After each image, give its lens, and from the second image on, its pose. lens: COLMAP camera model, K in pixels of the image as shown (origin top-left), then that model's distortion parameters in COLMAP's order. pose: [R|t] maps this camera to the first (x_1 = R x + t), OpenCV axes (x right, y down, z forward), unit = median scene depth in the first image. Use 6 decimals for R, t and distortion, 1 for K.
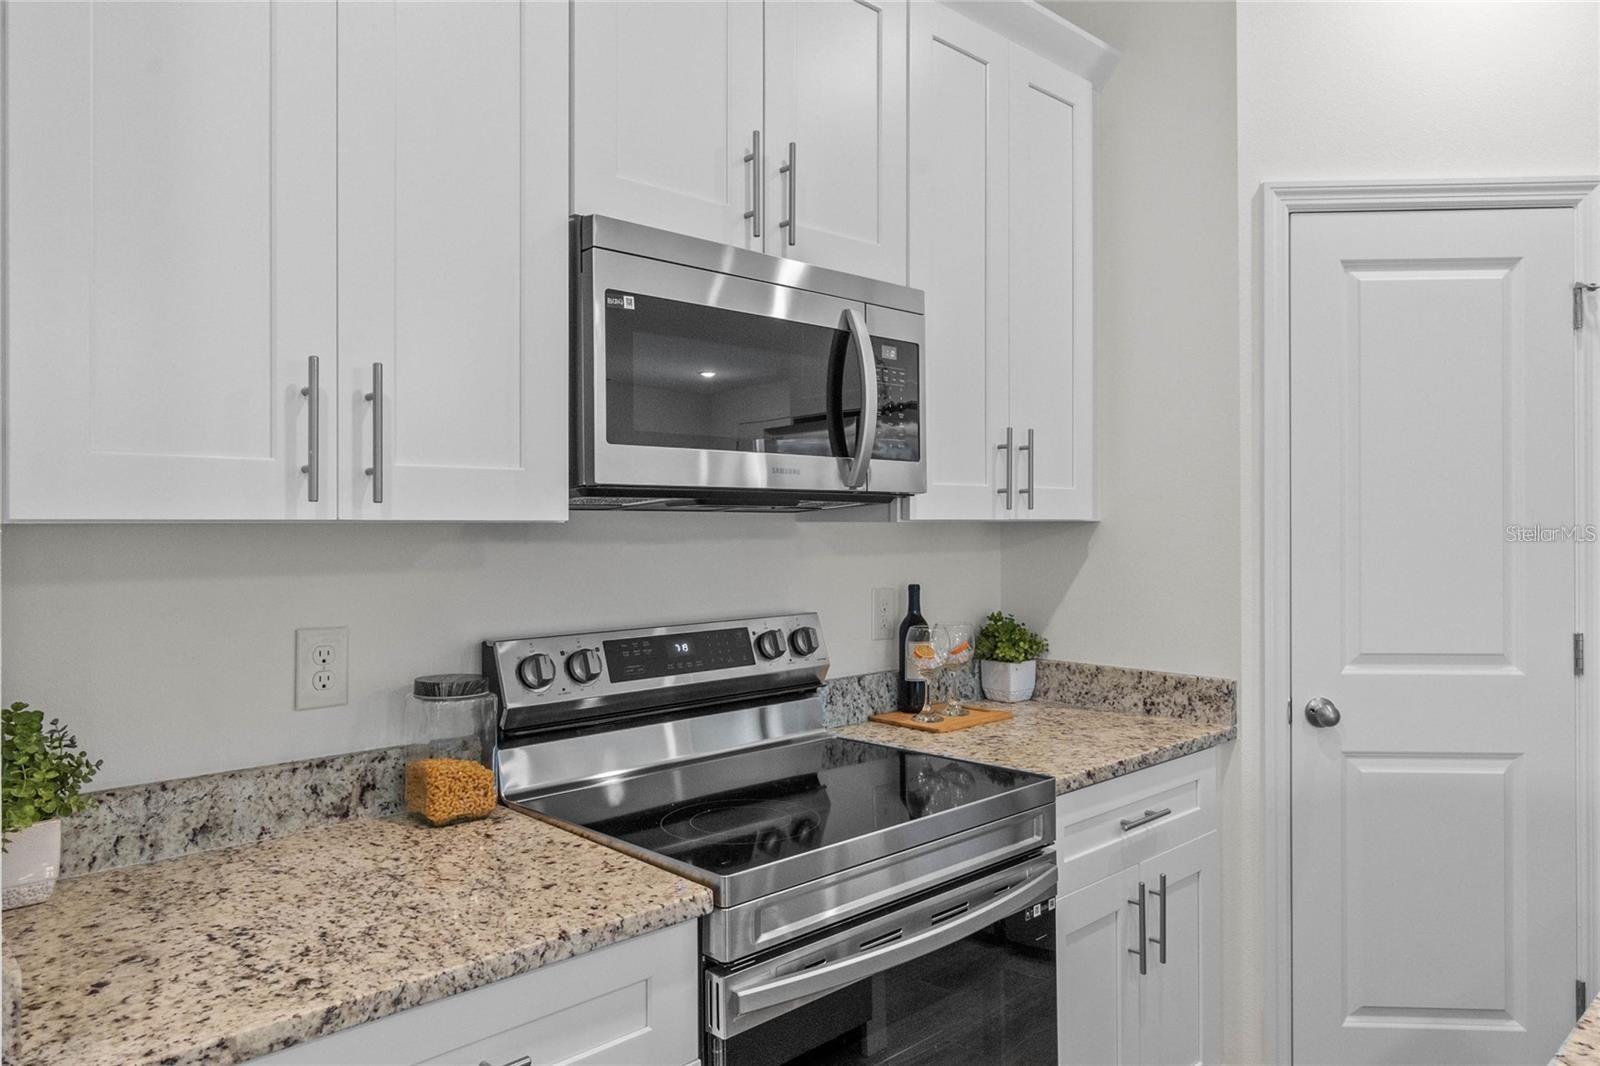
lens RADIAL K [[1060.9, 0, 795.7], [0, 1060.9, 527.2], [0, 0, 1]] dist [0.005781, 0.000070]
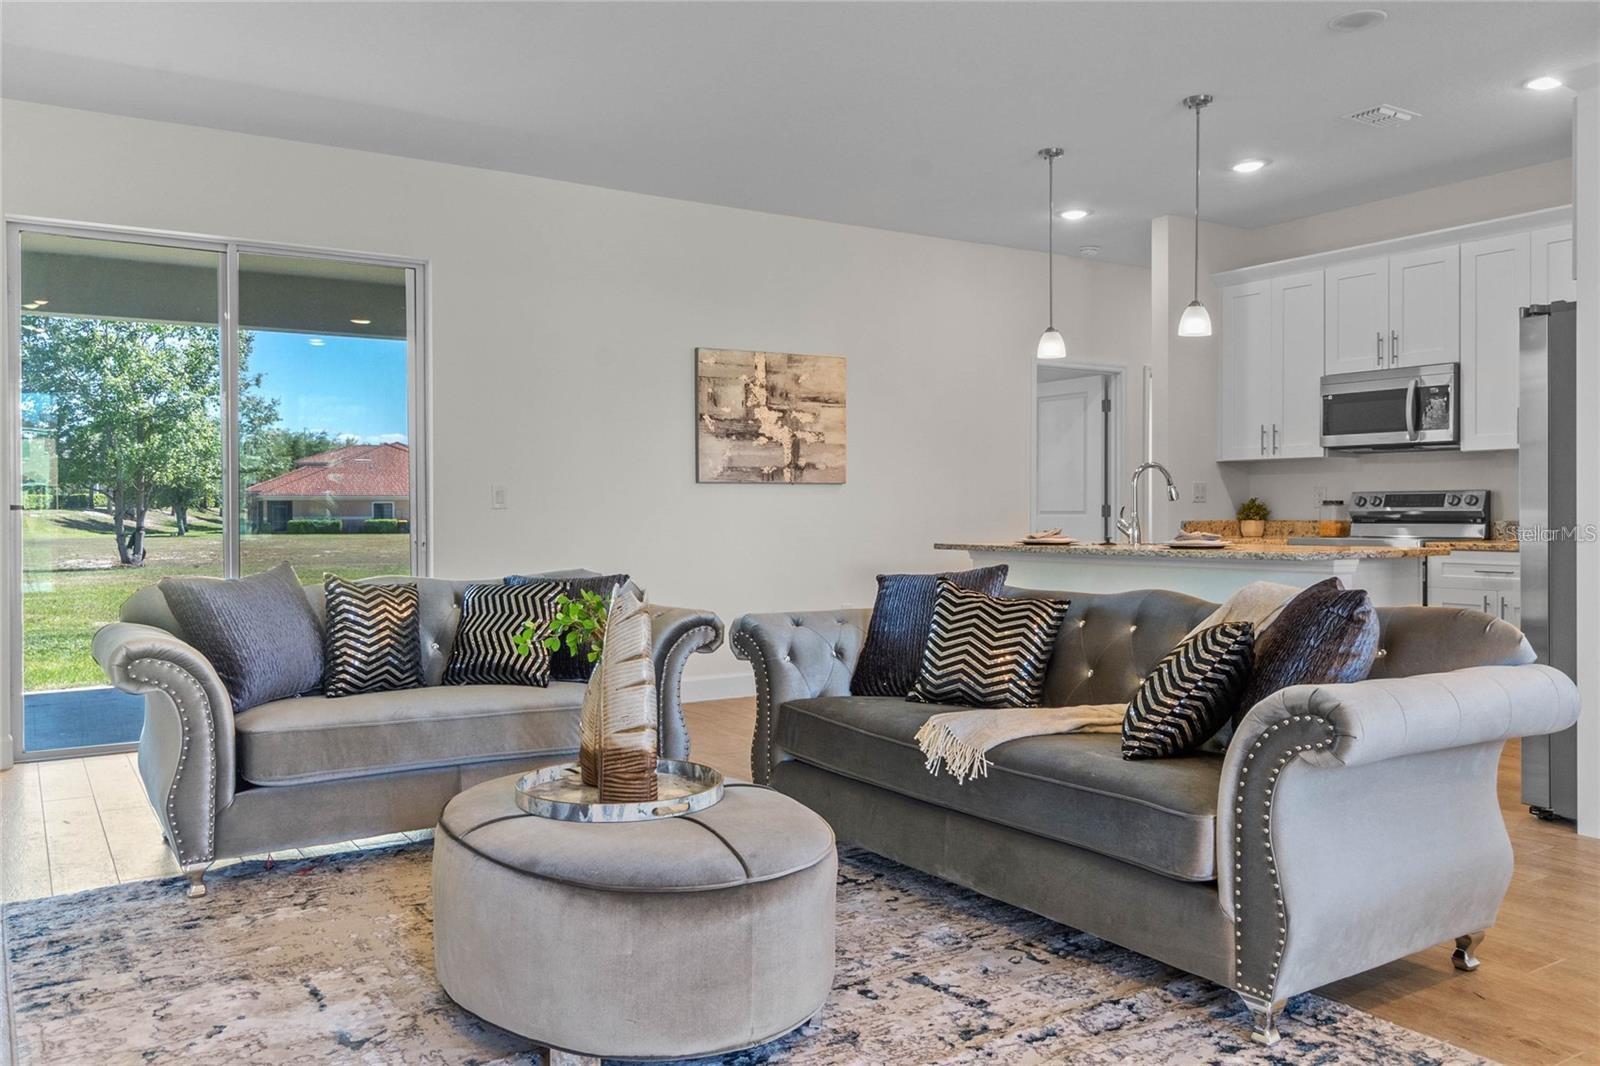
lens RADIAL K [[1268.0, 0, 798.8], [0, 1268.0, 526.0], [0, 0, 1]] dist [0.015516, 0.003630]
pose [[-0.181777, 0.025624, -0.983006, 3.767192], [0.008780, 0.999663, 0.024434, 0.093055], [0.983301, -0.004189, -0.181940, -0.015500]]
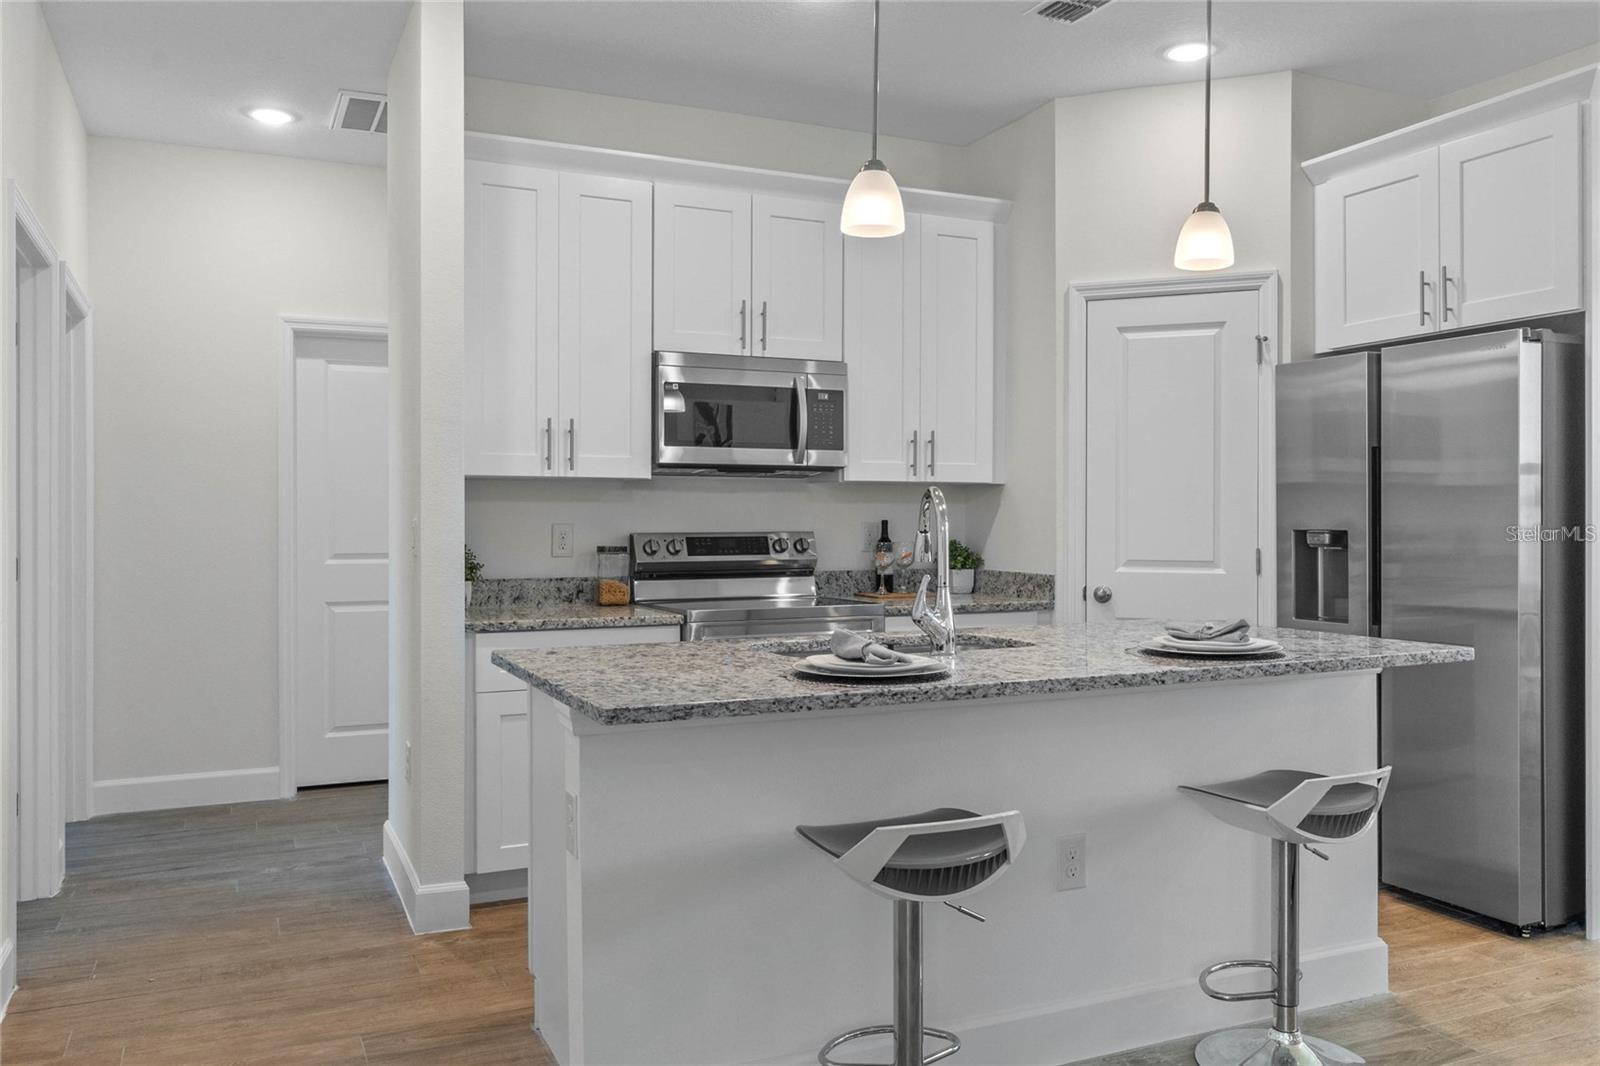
lens RADIAL K [[1268.0, 0, 799.6], [0, 1268.0, 533.7], [0, 0, 1]] dist [0.015516, 0.003630]
pose [[0.947831, 0.007570, -0.318684, 0.841593], [-0.004720, 0.999942, 0.009713, 0.074344], [0.318739, -0.007702, 0.947811, -1.334528]]
